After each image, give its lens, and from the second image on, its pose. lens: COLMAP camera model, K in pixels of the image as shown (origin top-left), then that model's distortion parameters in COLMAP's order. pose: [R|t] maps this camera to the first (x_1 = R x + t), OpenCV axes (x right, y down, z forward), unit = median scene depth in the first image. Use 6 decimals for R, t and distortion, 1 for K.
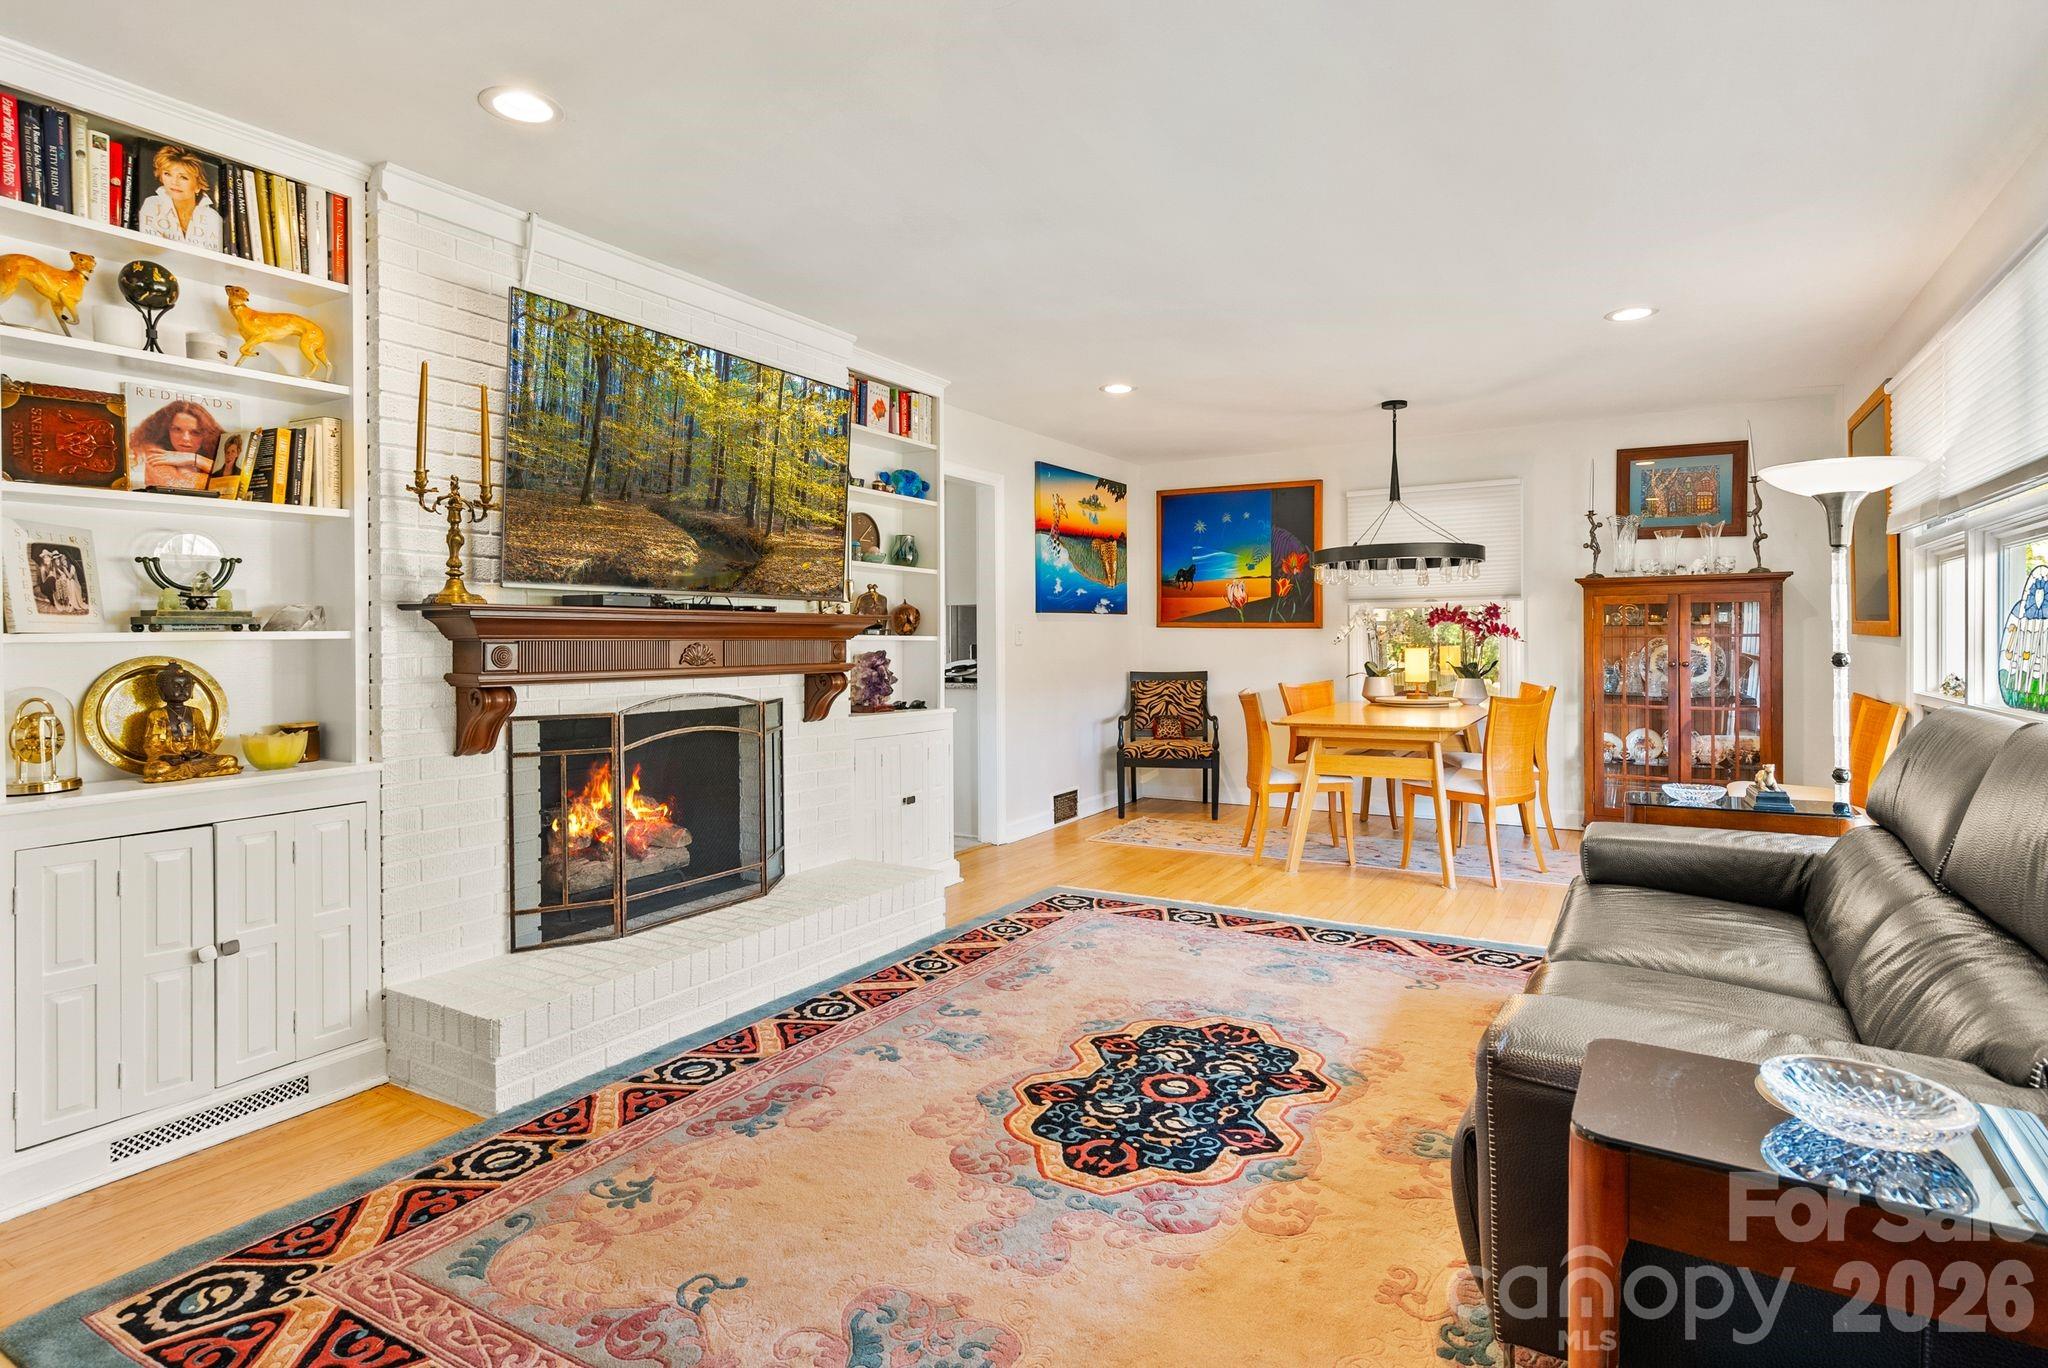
lens RADIAL K [[1073.9, 0, 1058.6], [0, 1073.9, 643.7], [0, 0, 1]] dist [-0.004751, 0.010477]
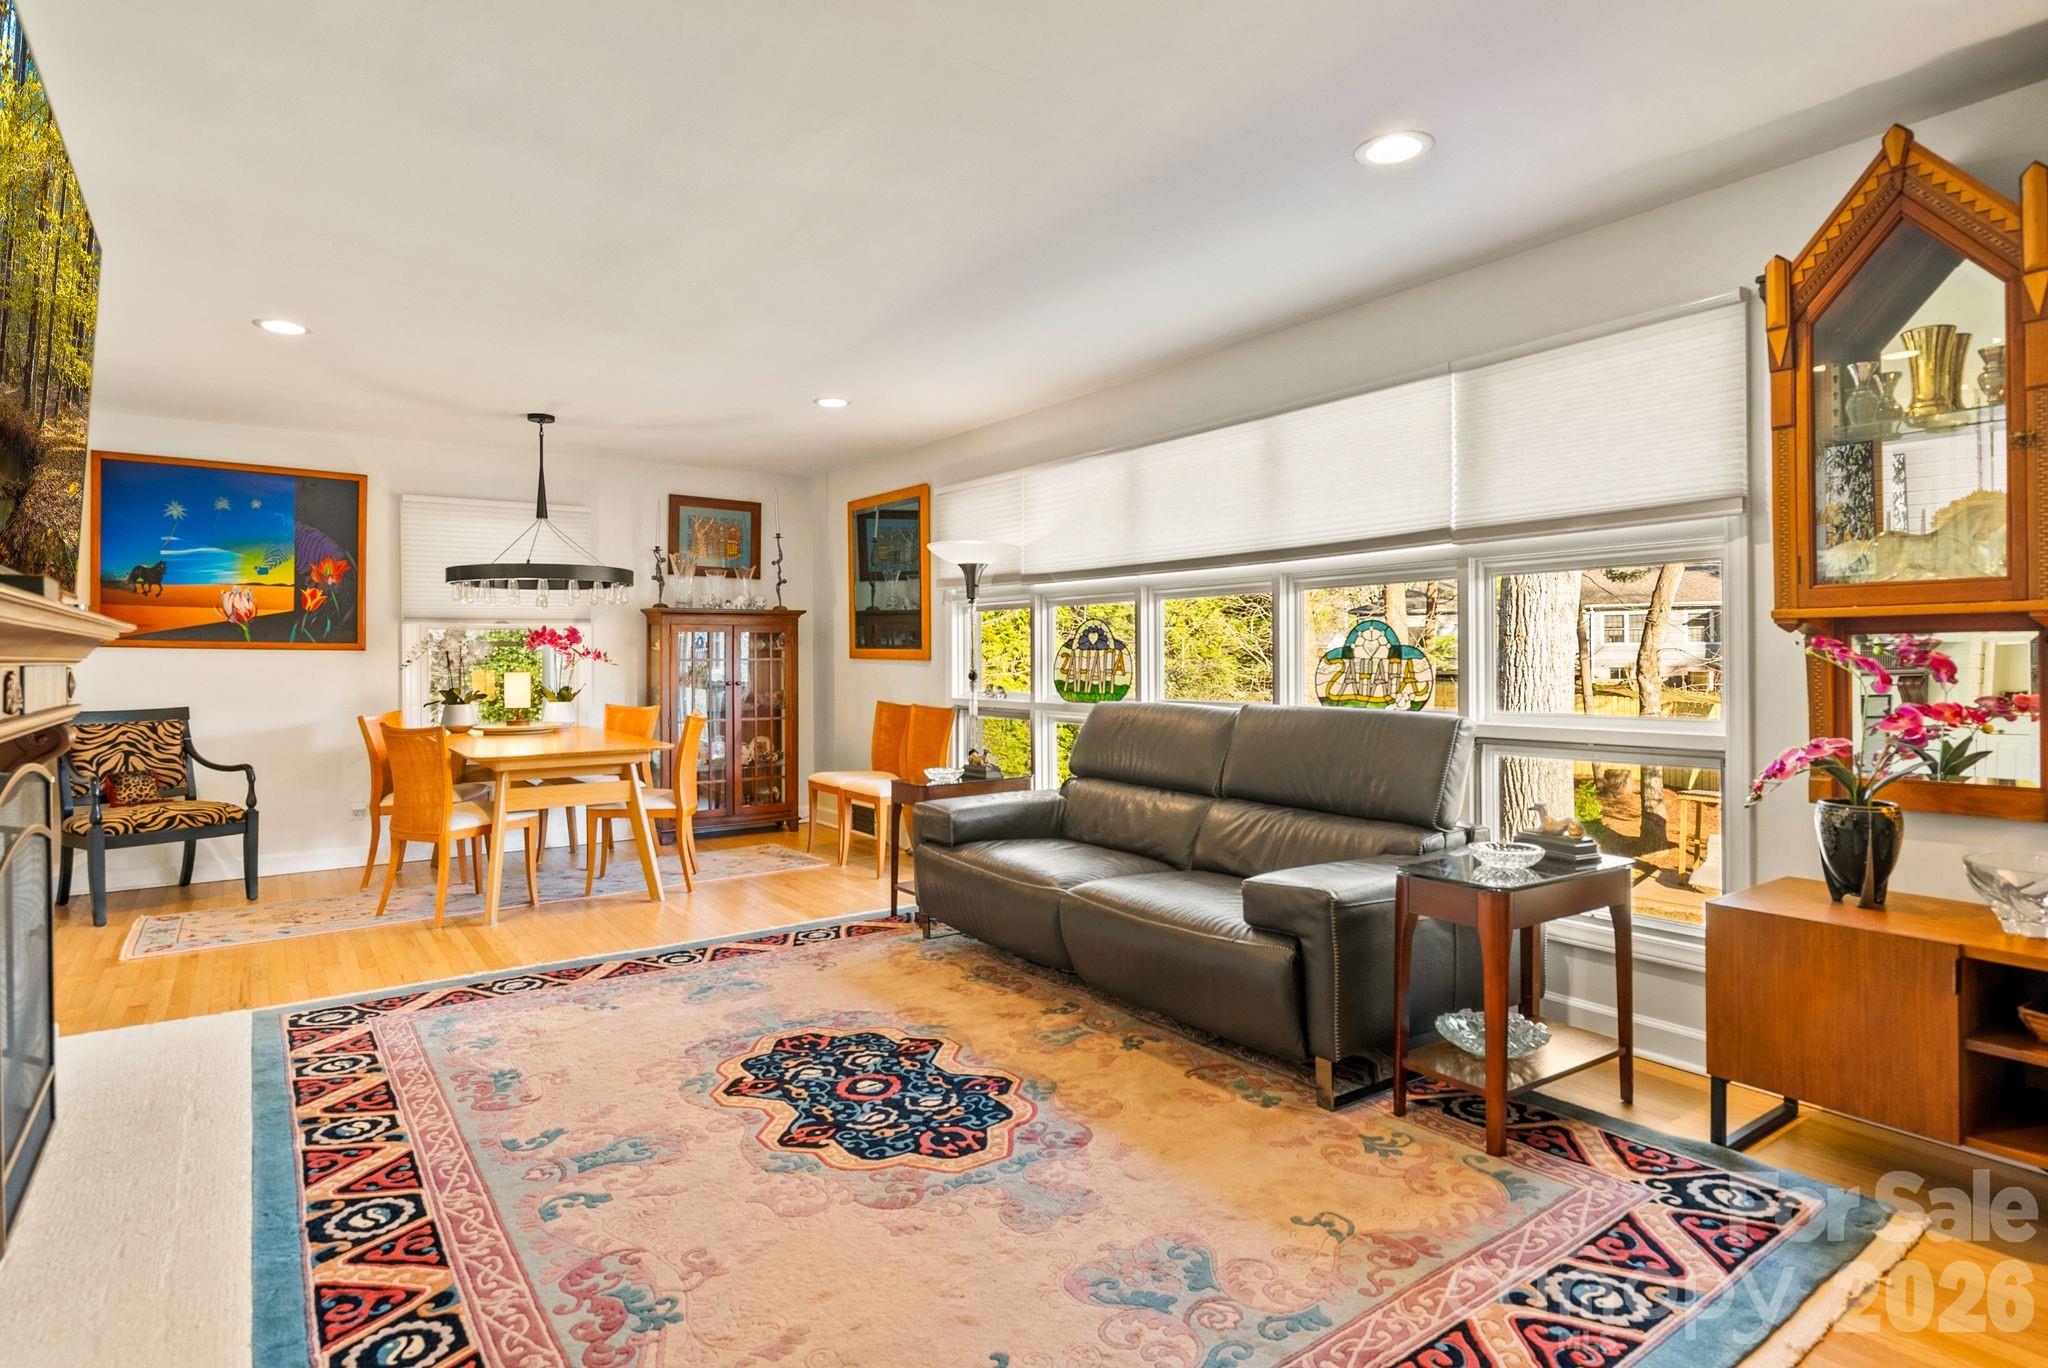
lens RADIAL K [[1073.9, 0, 1058.6], [0, 1073.9, 643.7], [0, 0, 1]] dist [-0.004751, 0.010477]
pose [[0.400809, 0.015765, 0.916026, -0.672273], [0.006156, 0.999783, -0.019900, 0.001352], [-0.916141, 0.013615, 0.400625, 0.344175]]
